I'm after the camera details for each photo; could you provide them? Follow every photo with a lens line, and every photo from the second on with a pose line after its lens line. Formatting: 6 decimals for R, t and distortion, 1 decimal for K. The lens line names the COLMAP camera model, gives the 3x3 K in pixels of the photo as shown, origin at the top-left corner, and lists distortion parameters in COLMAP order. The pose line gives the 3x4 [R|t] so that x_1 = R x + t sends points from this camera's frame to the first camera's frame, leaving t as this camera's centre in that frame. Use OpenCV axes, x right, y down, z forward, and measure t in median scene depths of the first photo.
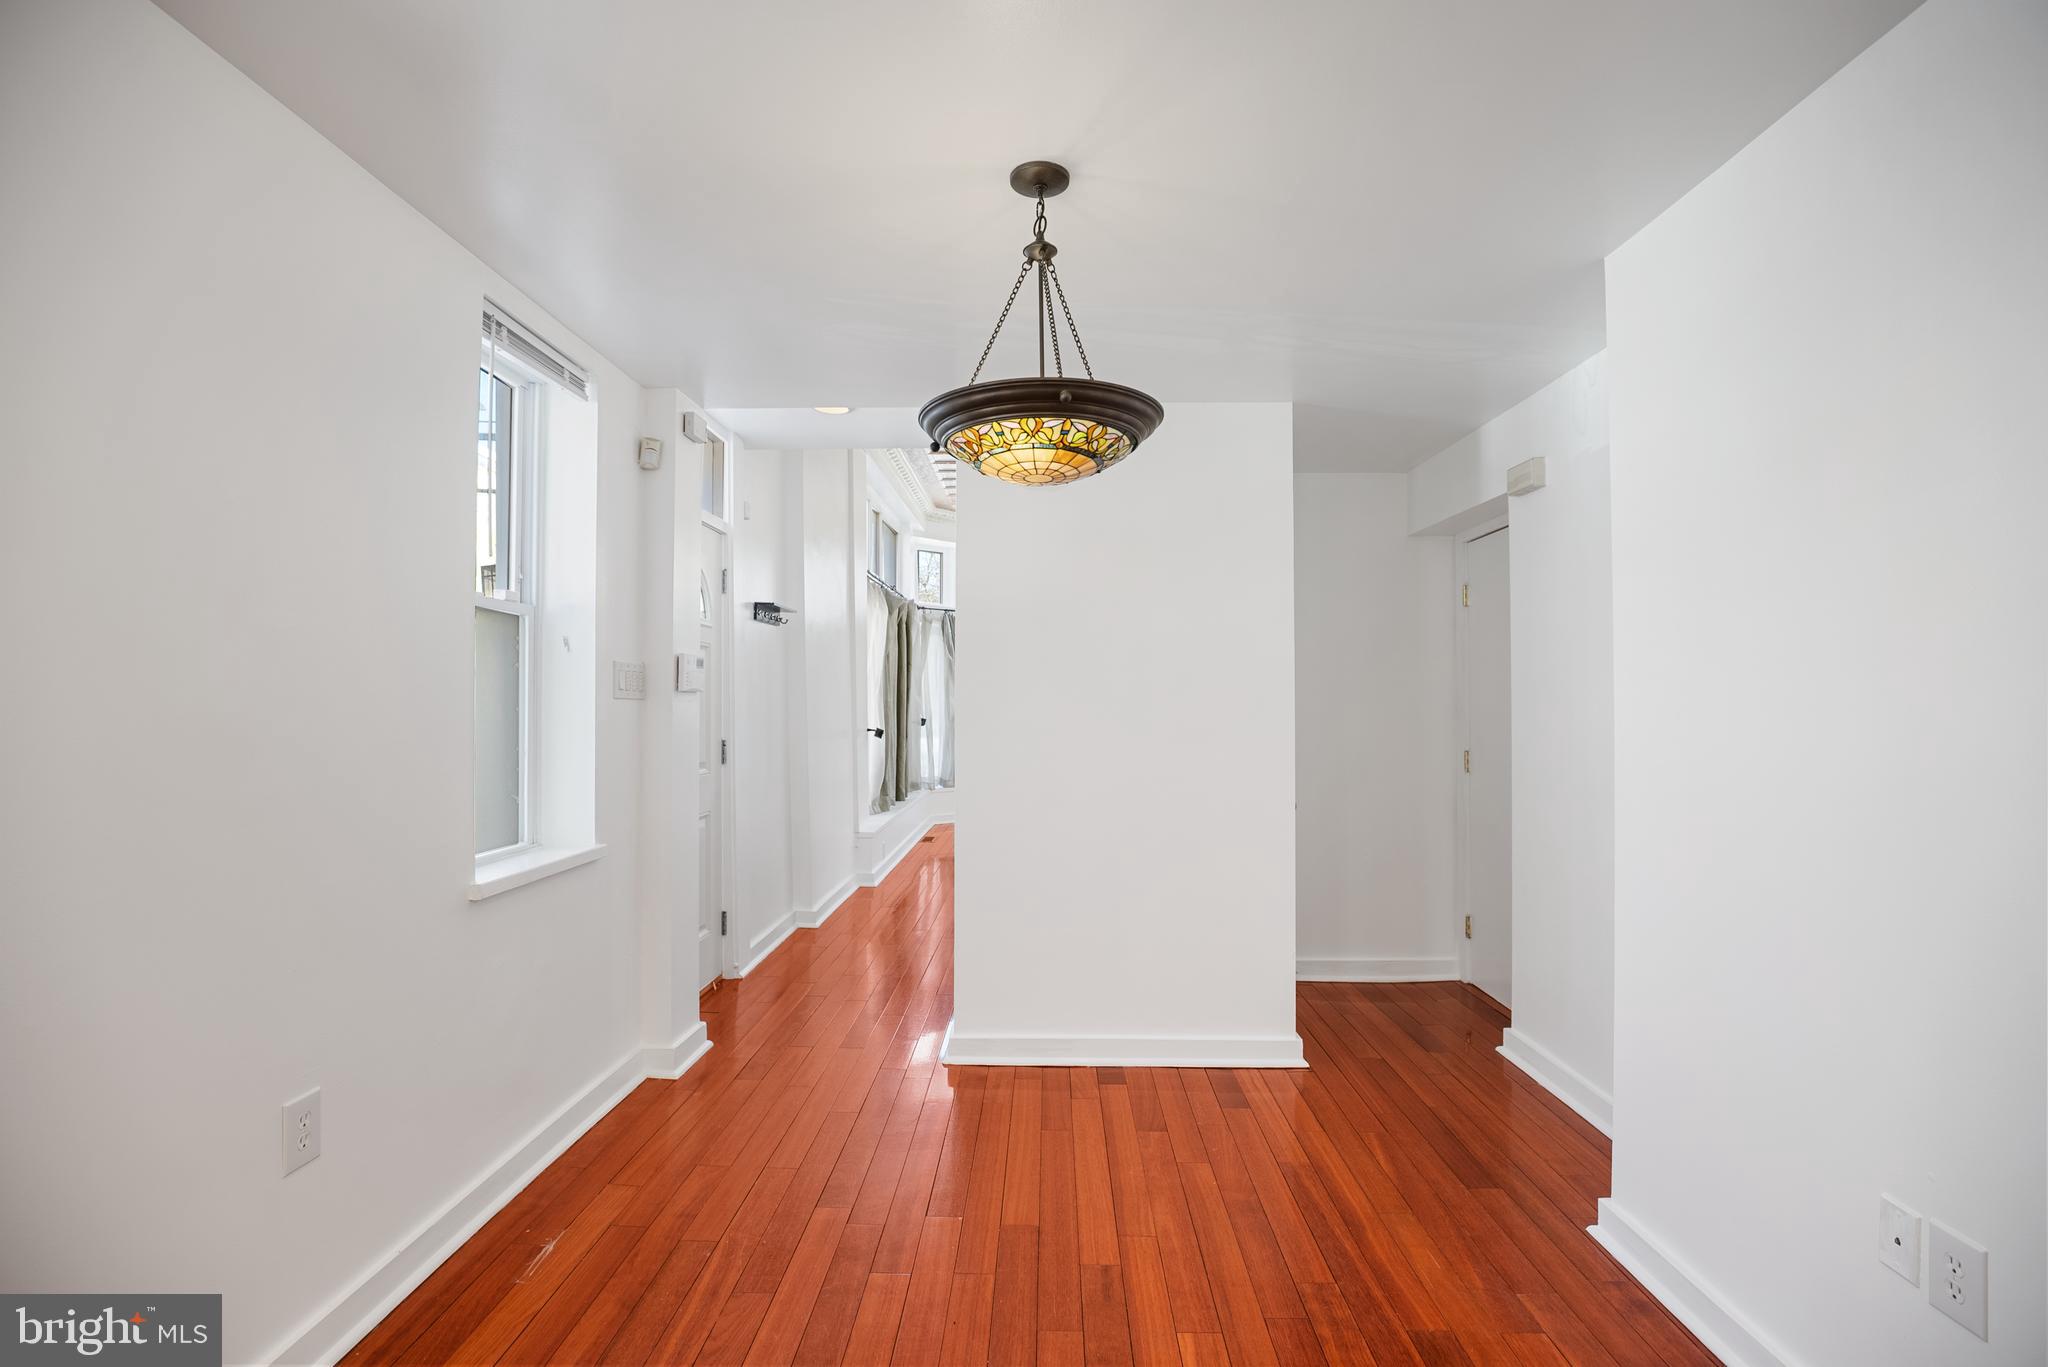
lens RADIAL K [[937.3, 0, 1024.1], [0, 937.3, 685.2], [0, 0, 1]] dist [-0.034425, 0.004622]
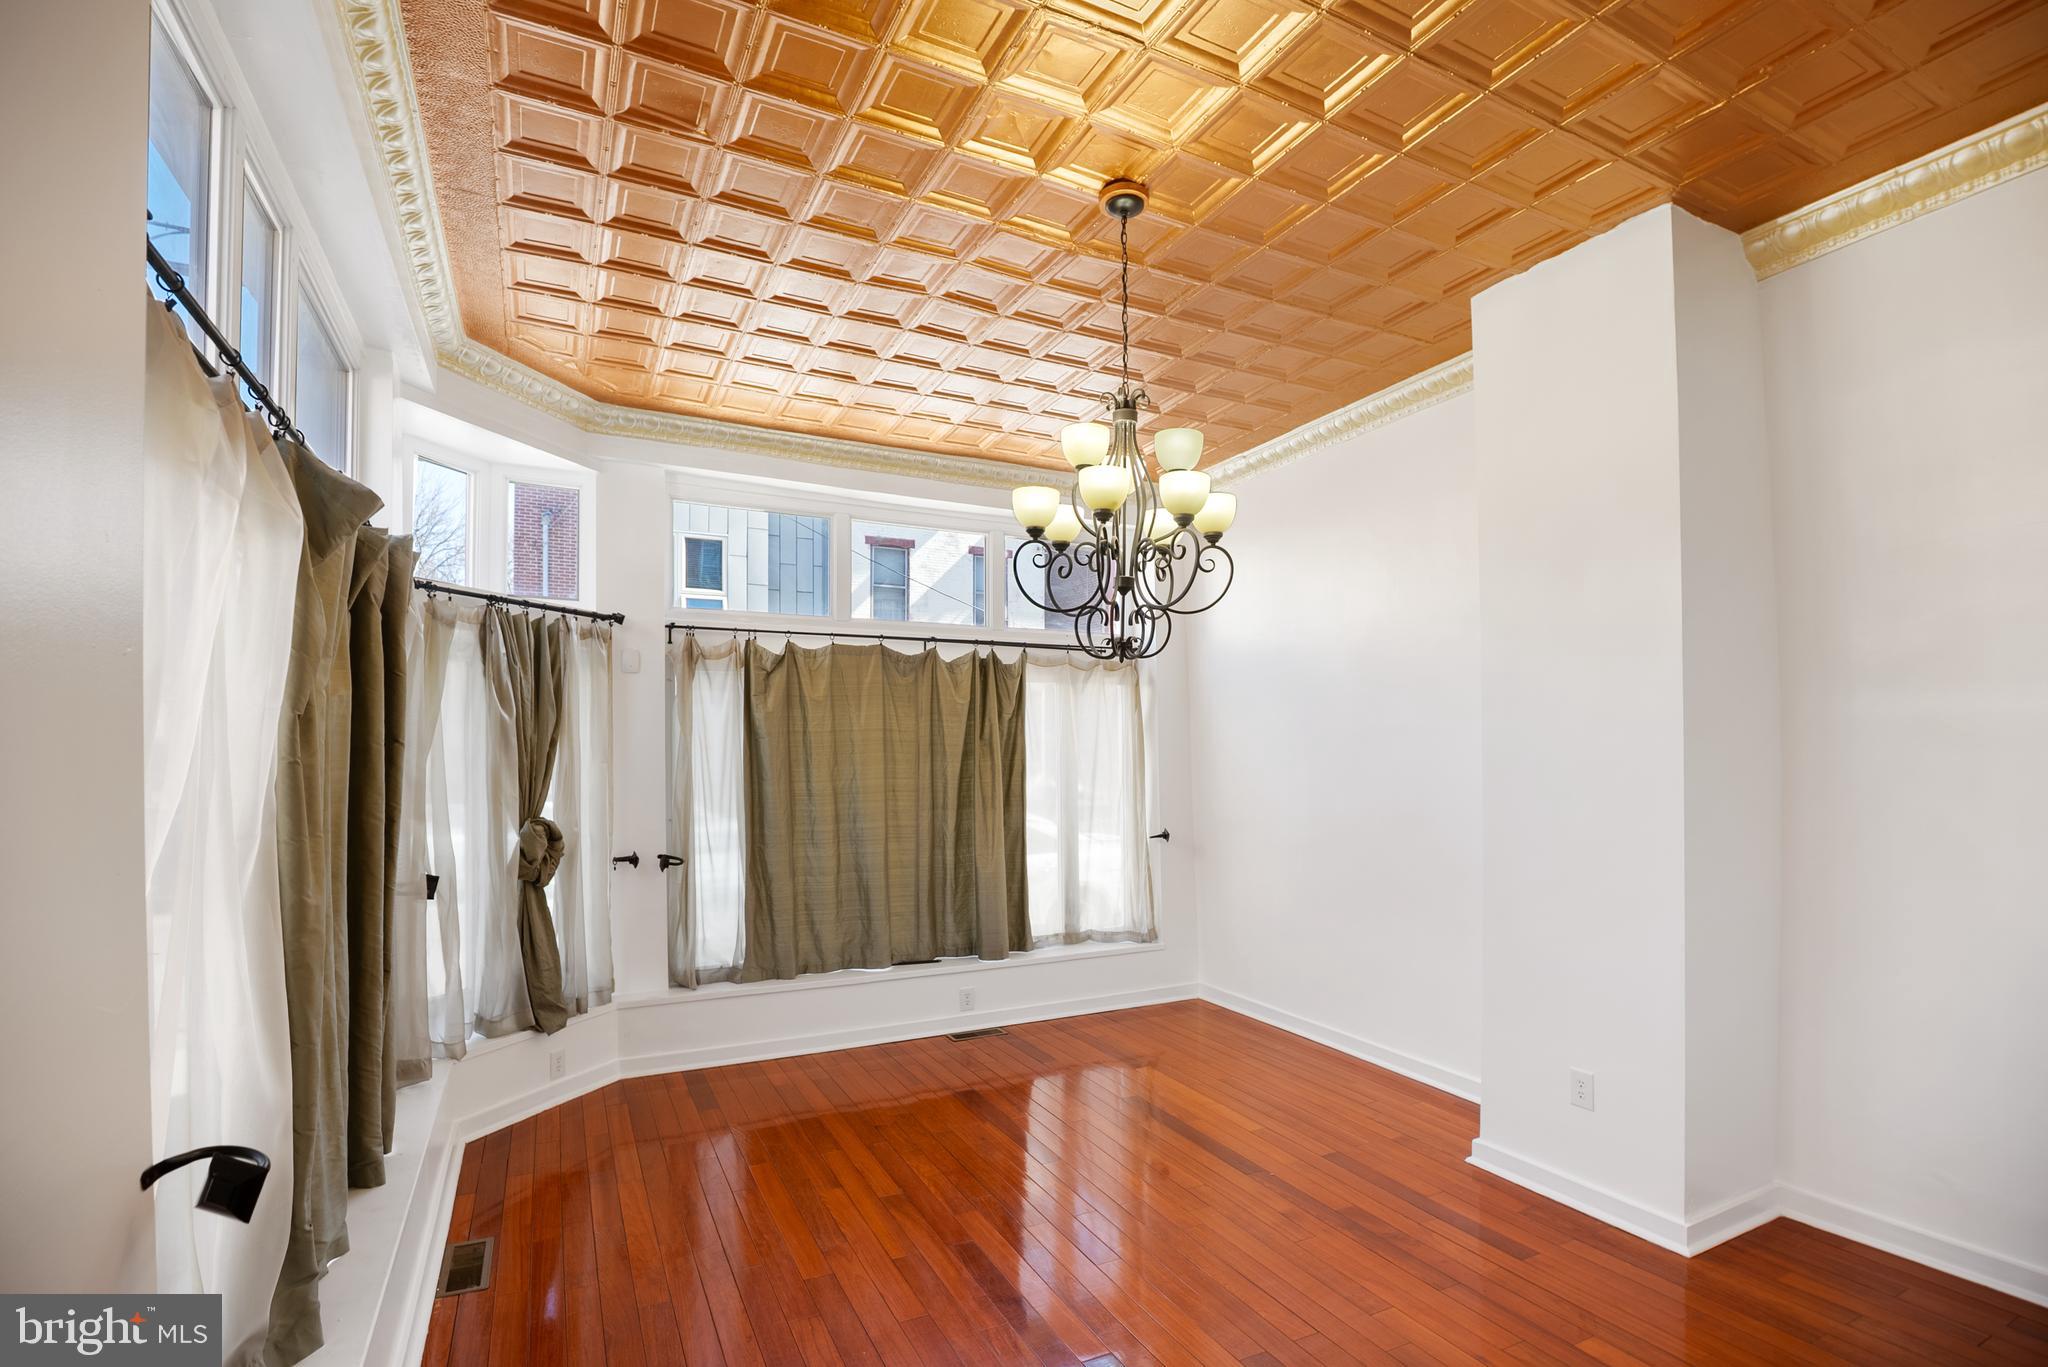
lens RADIAL K [[937.3, 0, 1019.7], [0, 937.3, 748.0], [0, 0, 1]] dist [-0.034425, 0.004622]
pose [[0.878641, -0.000916, 0.477481, -0.078689], [-0.004289, 0.999943, 0.009811, -0.021543], [-0.477463, -0.010668, 0.878587, 0.572720]]
